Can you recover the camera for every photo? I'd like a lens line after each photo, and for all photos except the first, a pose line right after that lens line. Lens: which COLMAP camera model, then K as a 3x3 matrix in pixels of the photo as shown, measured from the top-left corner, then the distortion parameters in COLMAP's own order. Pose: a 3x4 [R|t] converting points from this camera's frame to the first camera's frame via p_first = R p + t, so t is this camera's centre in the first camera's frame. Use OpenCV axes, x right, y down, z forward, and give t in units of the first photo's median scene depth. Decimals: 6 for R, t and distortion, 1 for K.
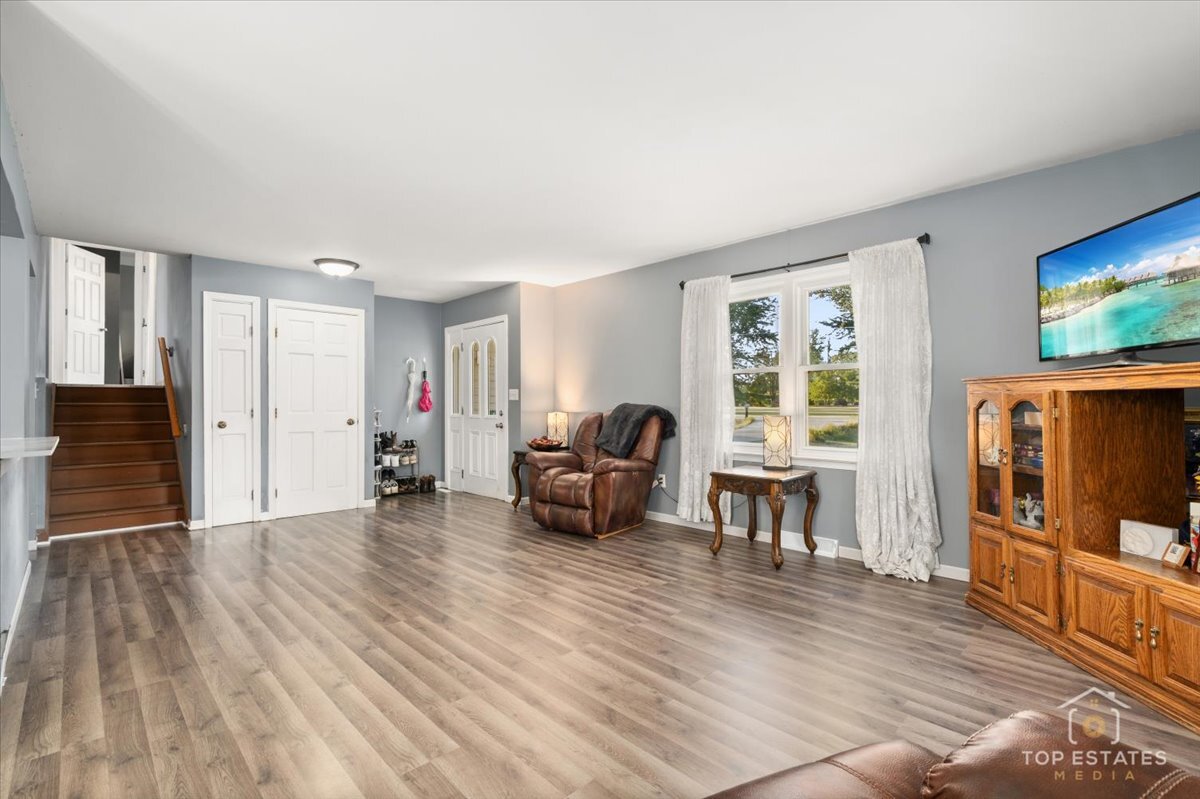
lens RADIAL K [[542.2, 0, 604.4], [0, 542.2, 396.7], [0, 0, 1]] dist [-0.008666, 0.000725]
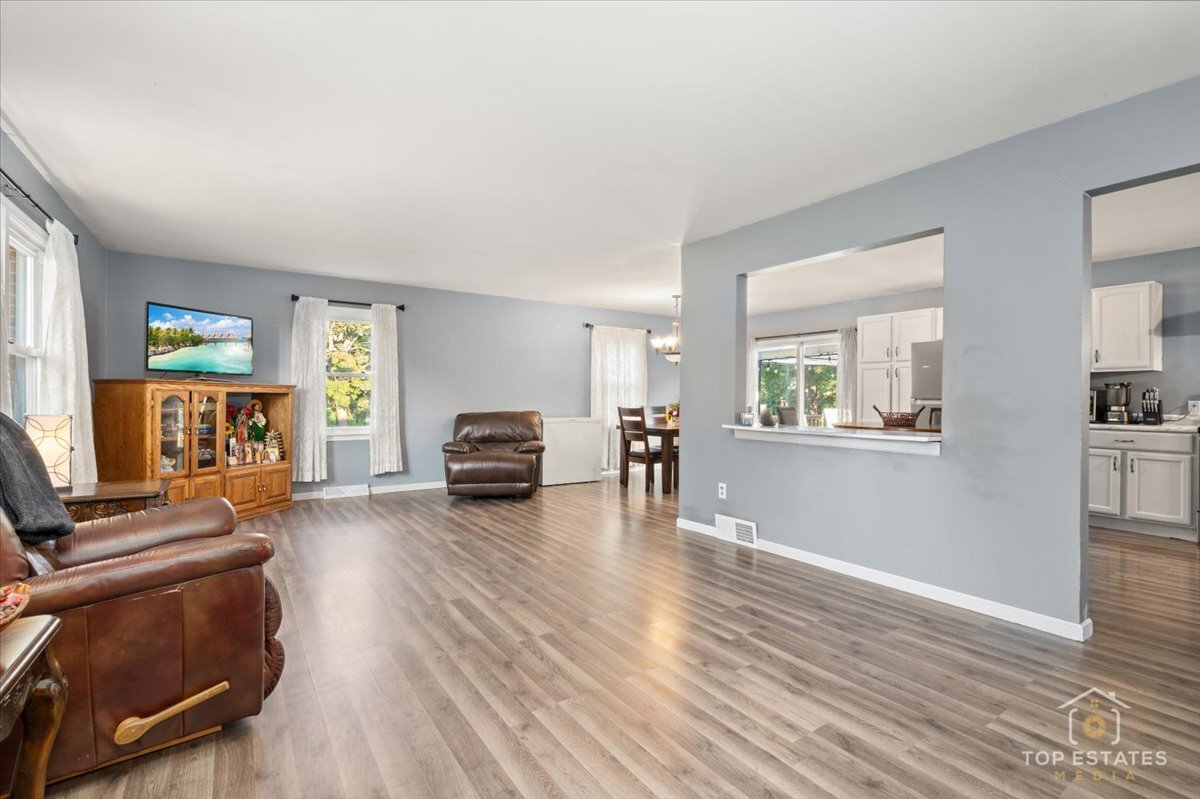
lens RADIAL K [[542.0, 0, 600.0], [0, 542.0, 399.5], [0, 0, 1]] dist [-0.005396, 0.000466]
pose [[-0.982570, -0.003745, 0.185855, -0.592782], [-0.006192, 0.999902, -0.012585, 0.023702], [-0.185790, -0.013517, -0.982497, 1.826912]]
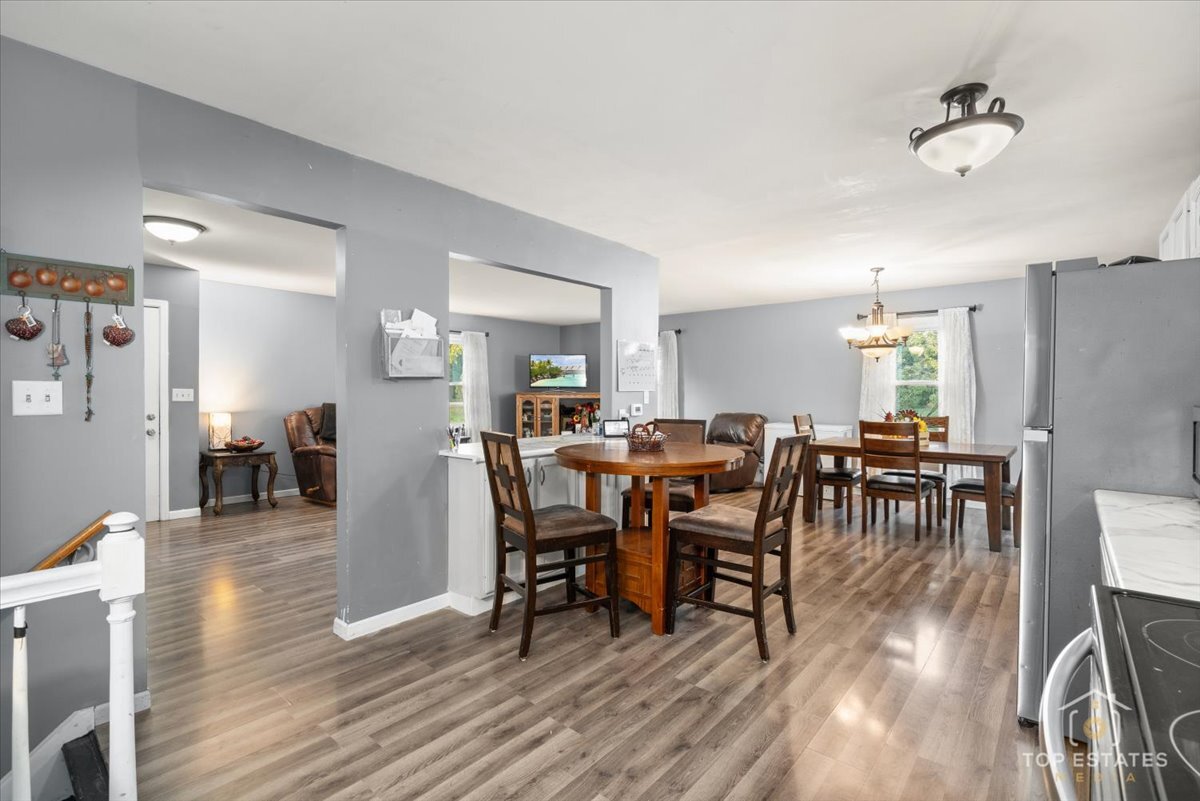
lens RADIAL K [[542.2, 0, 604.4], [0, 542.2, 397.7], [0, 0, 1]] dist [-0.008666, 0.000725]
pose [[-0.088668, -0.008292, 0.996027, -1.915512], [-0.016052, 0.999847, 0.006895, -0.029407], [-0.995932, -0.015377, -0.088788, 0.683010]]
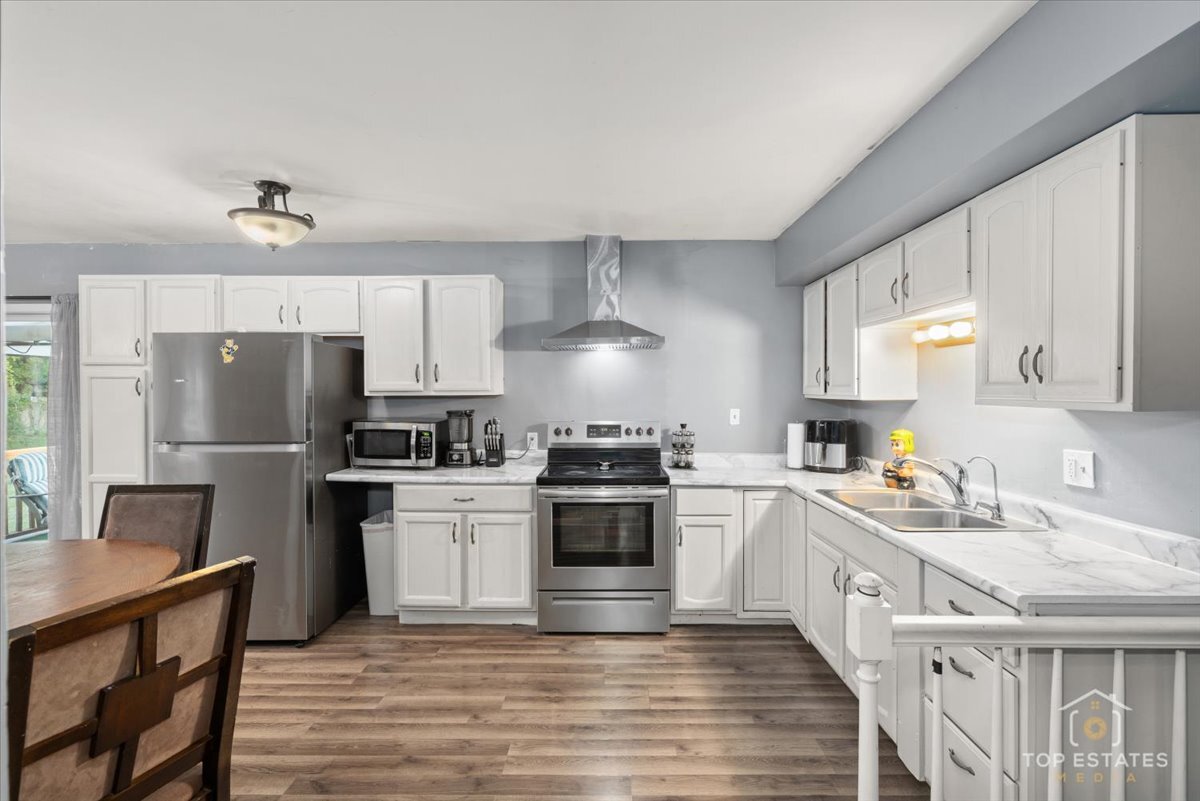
lens RADIAL K [[542.2, 0, 604.4], [0, 542.2, 397.7], [0, 0, 1]] dist [-0.008666, 0.000725]
pose [[-0.707947, 0.009306, -0.706205, -1.125296], [0.013740, 0.999905, -0.000599, -0.064239], [0.706132, -0.010127, -0.708007, 1.115258]]
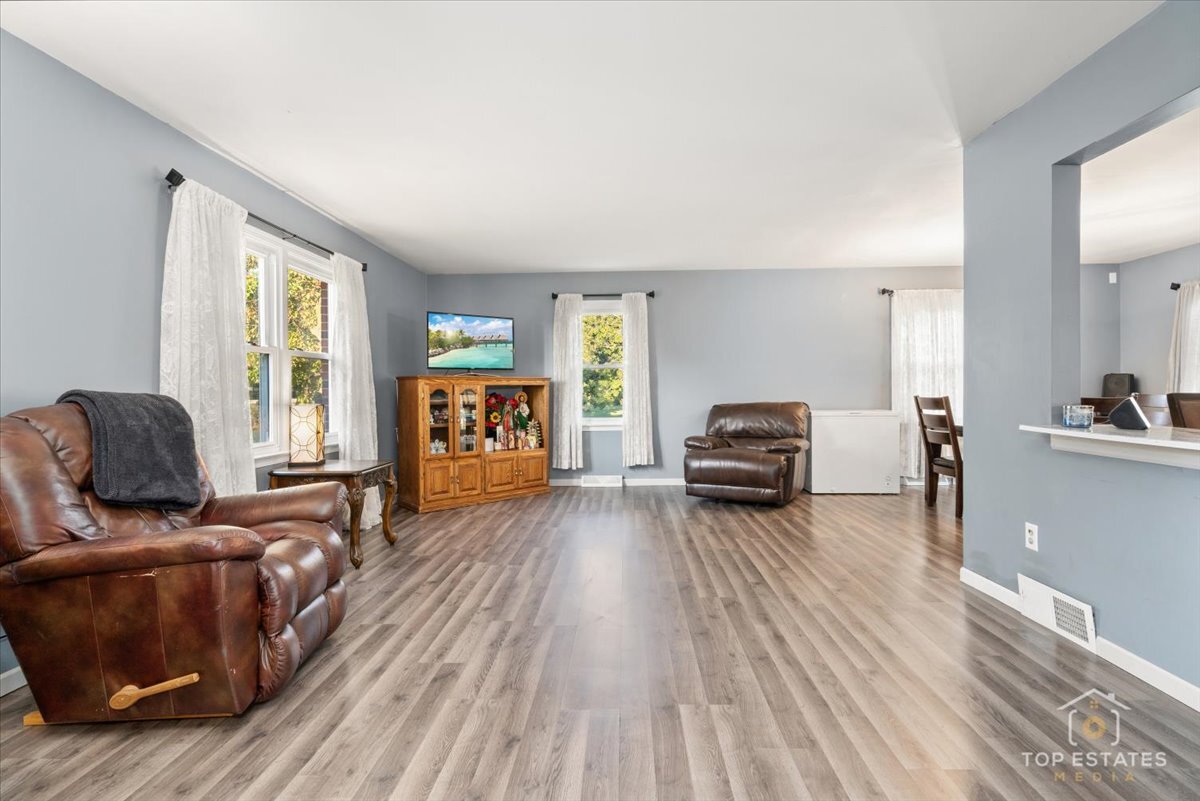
lens RADIAL K [[542.2, 0, 604.4], [0, 542.2, 397.7], [0, 0, 1]] dist [-0.008666, 0.000725]
pose [[-0.684827, -0.001258, 0.728704, -0.771899], [0.000299, 0.999998, 0.002007, 0.025963], [-0.728705, 0.001593, -0.684825, 1.475011]]
